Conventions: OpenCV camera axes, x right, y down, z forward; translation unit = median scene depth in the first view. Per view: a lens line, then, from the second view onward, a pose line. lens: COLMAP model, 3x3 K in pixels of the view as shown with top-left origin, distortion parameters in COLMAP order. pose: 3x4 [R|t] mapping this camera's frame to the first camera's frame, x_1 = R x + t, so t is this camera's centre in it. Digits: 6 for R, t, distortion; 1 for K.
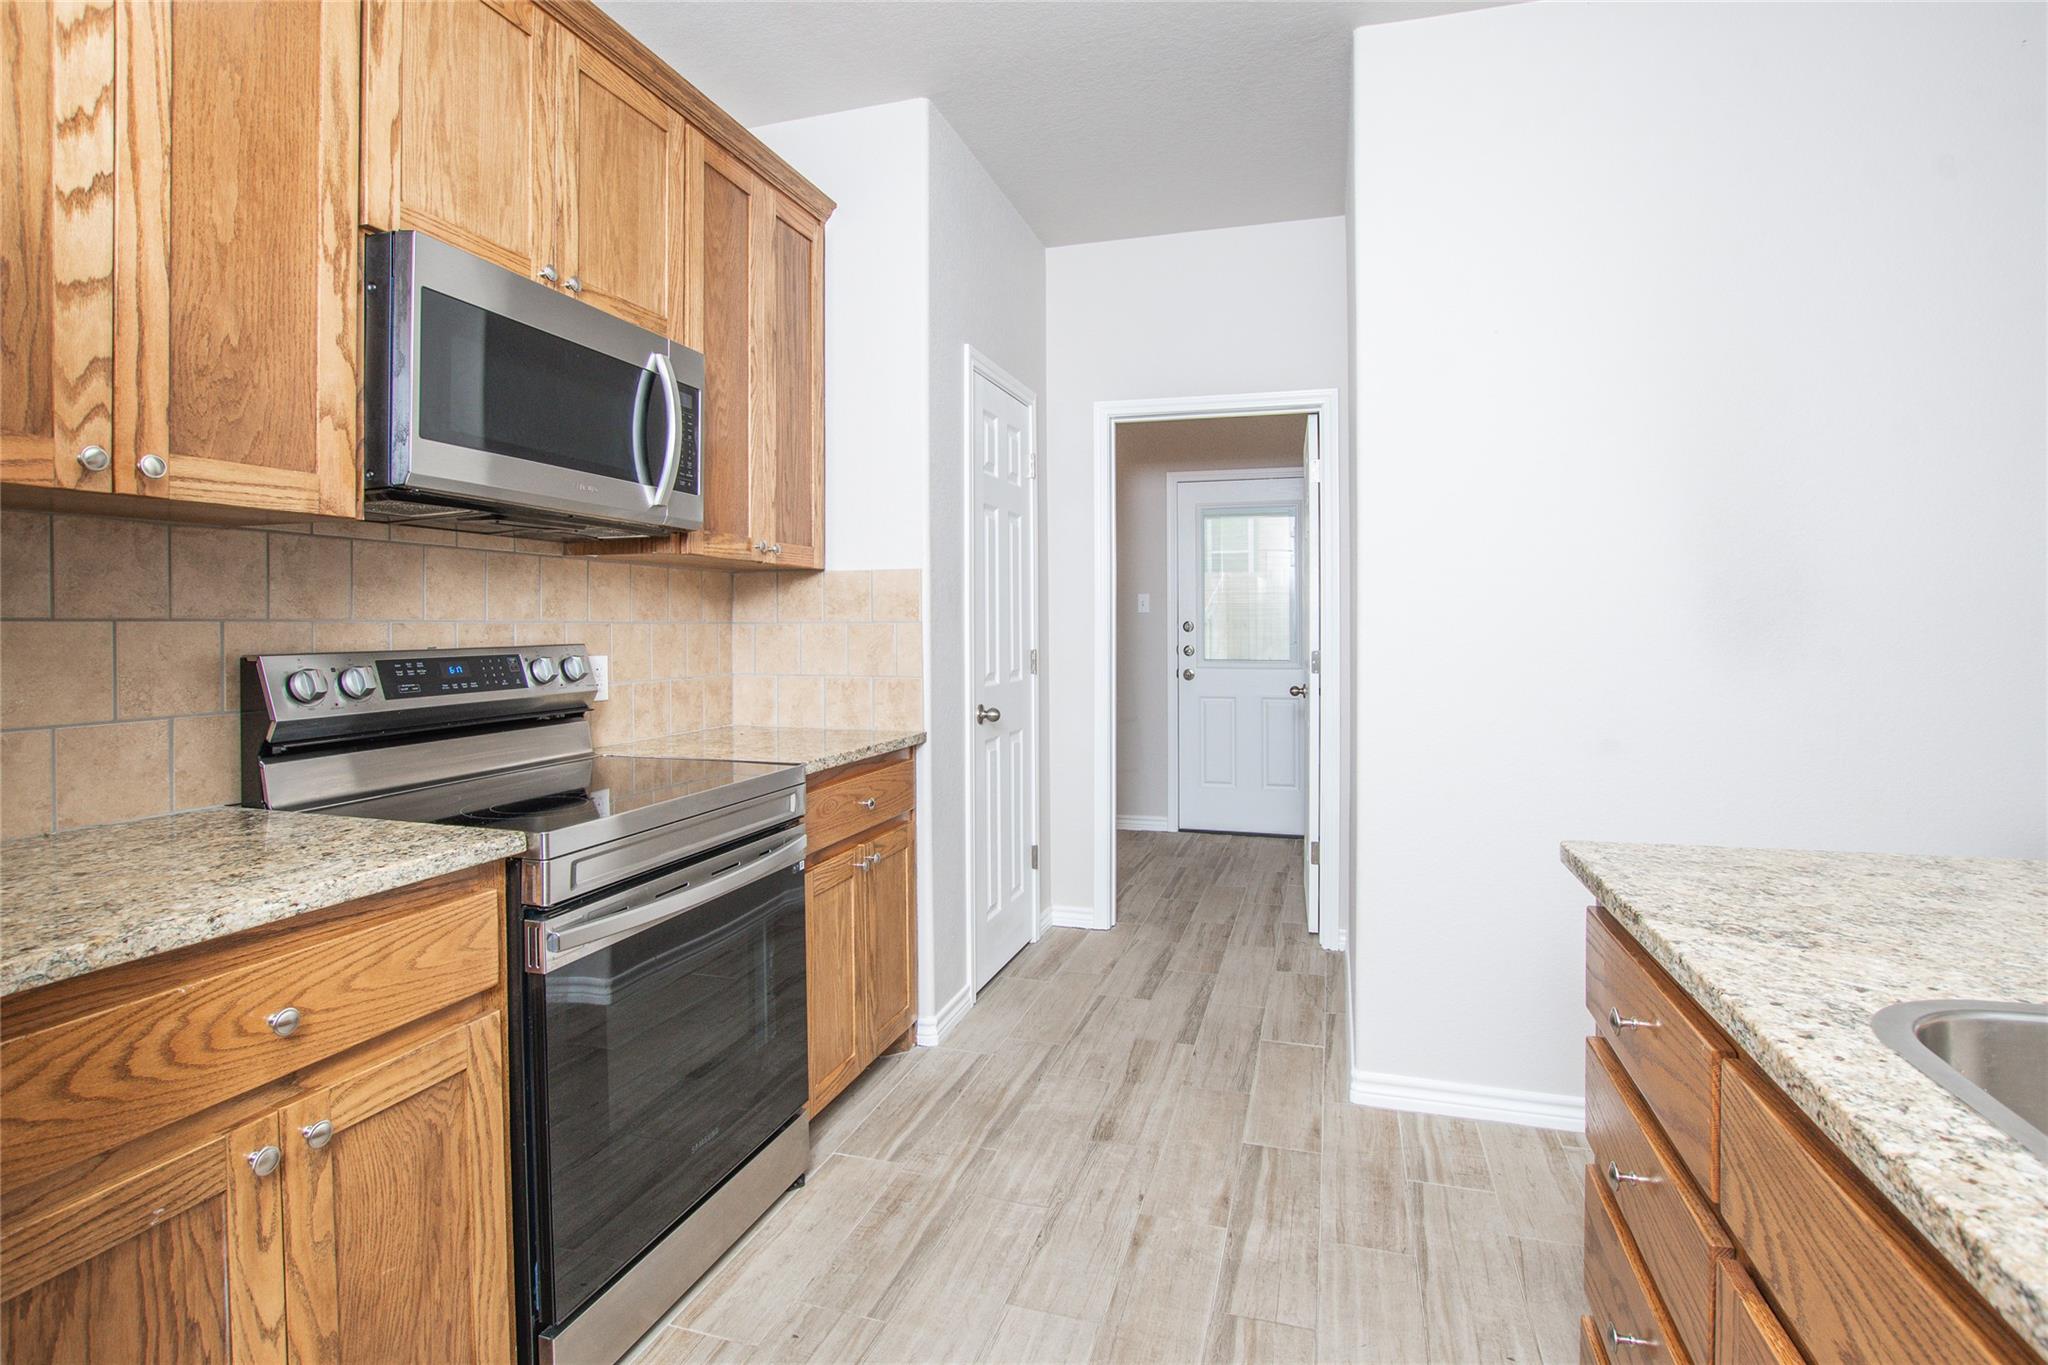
lens RADIAL K [[994.0, 0, 1031.3], [0, 994.0, 633.9], [0, 0, 1]] dist [-0.026755, 0.001273]
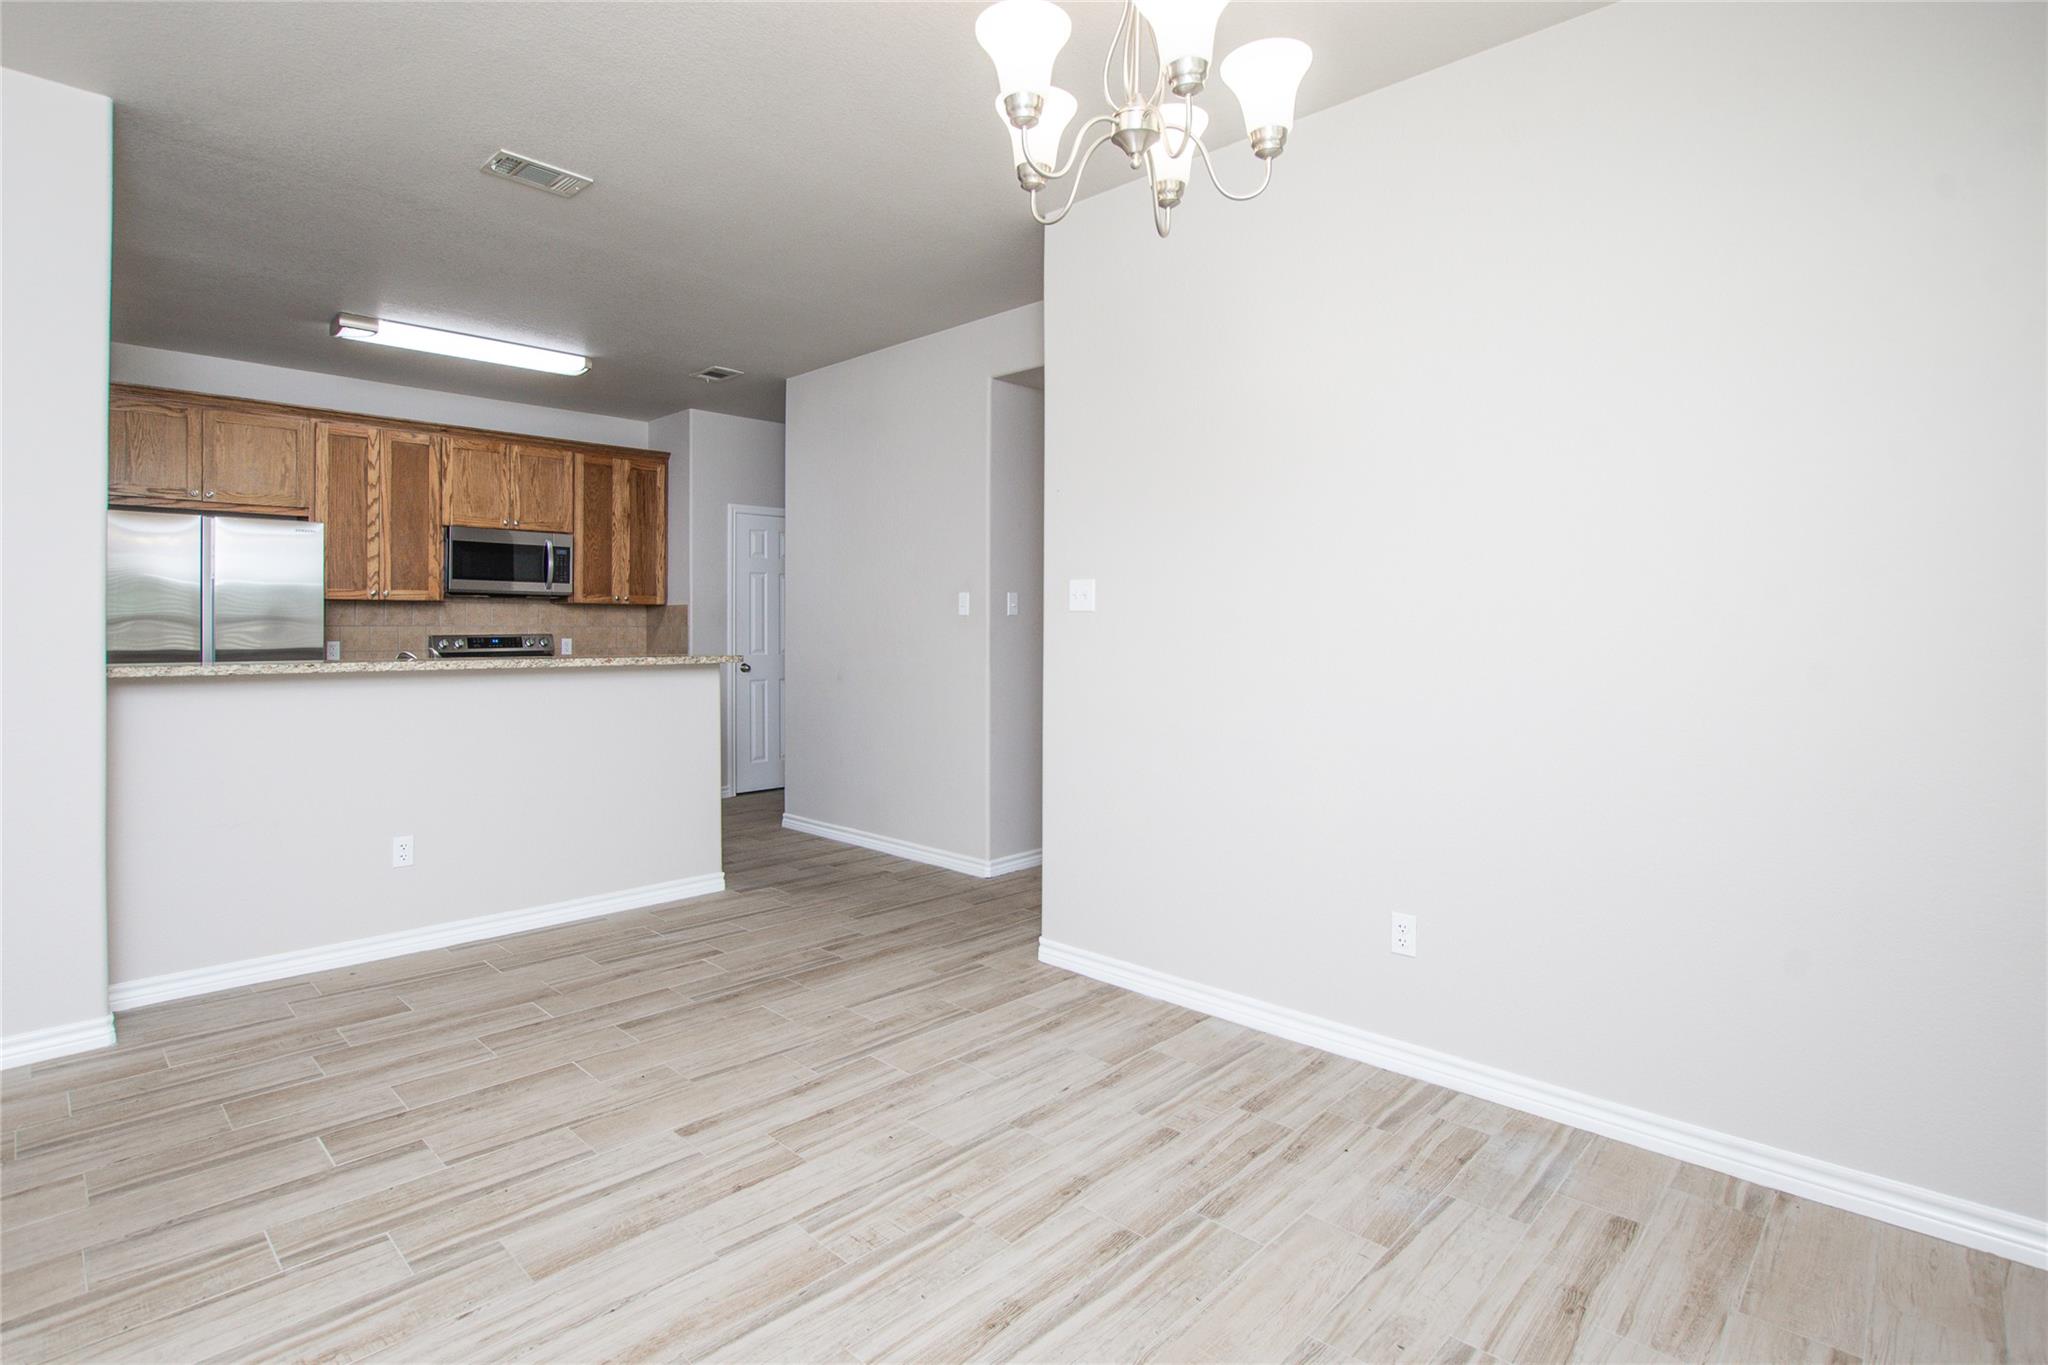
lens RADIAL K [[997.7, 0, 1011.9], [0, 997.7, 641.4], [0, 0, 1]] dist [-0.030057, 0.001614]
pose [[0.895204, 0.005739, -0.445619, 3.223368], [-0.005260, 0.999983, 0.002313, 0.028003], [0.445625, 0.000273, 0.895220, -1.574302]]
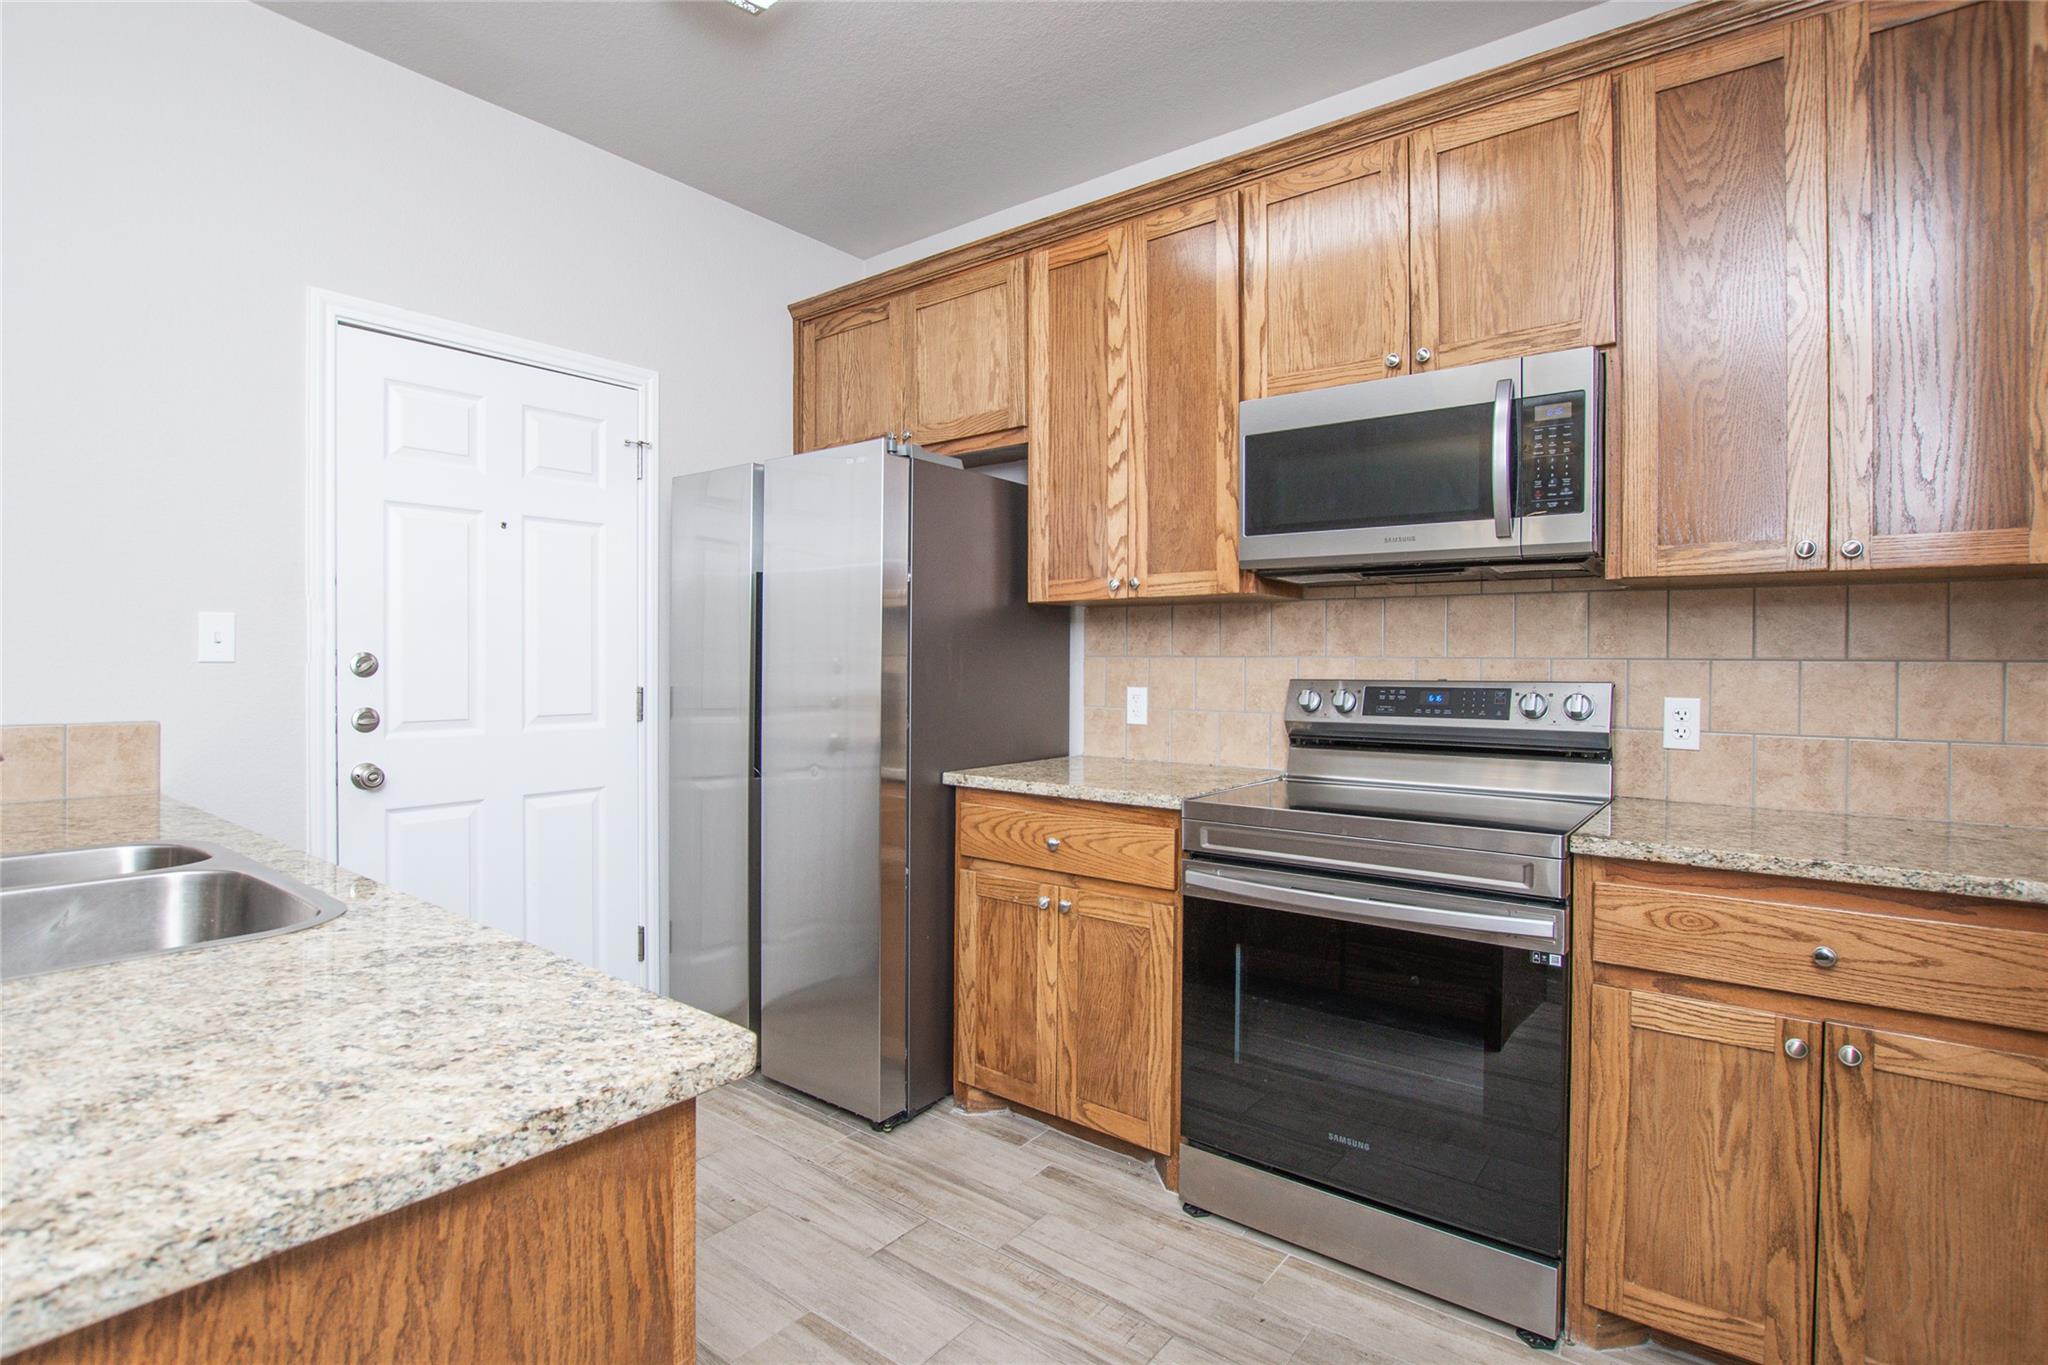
lens RADIAL K [[1003.2, 0, 1028.1], [0, 1003.2, 667.9], [0, 0, 1]] dist [-0.032483, 0.000719]
pose [[-0.361298, 0.004501, -0.932439, 0.975419], [-0.014077, 0.999848, 0.010280, -0.007836], [0.932344, 0.016840, -0.361180, 1.296912]]
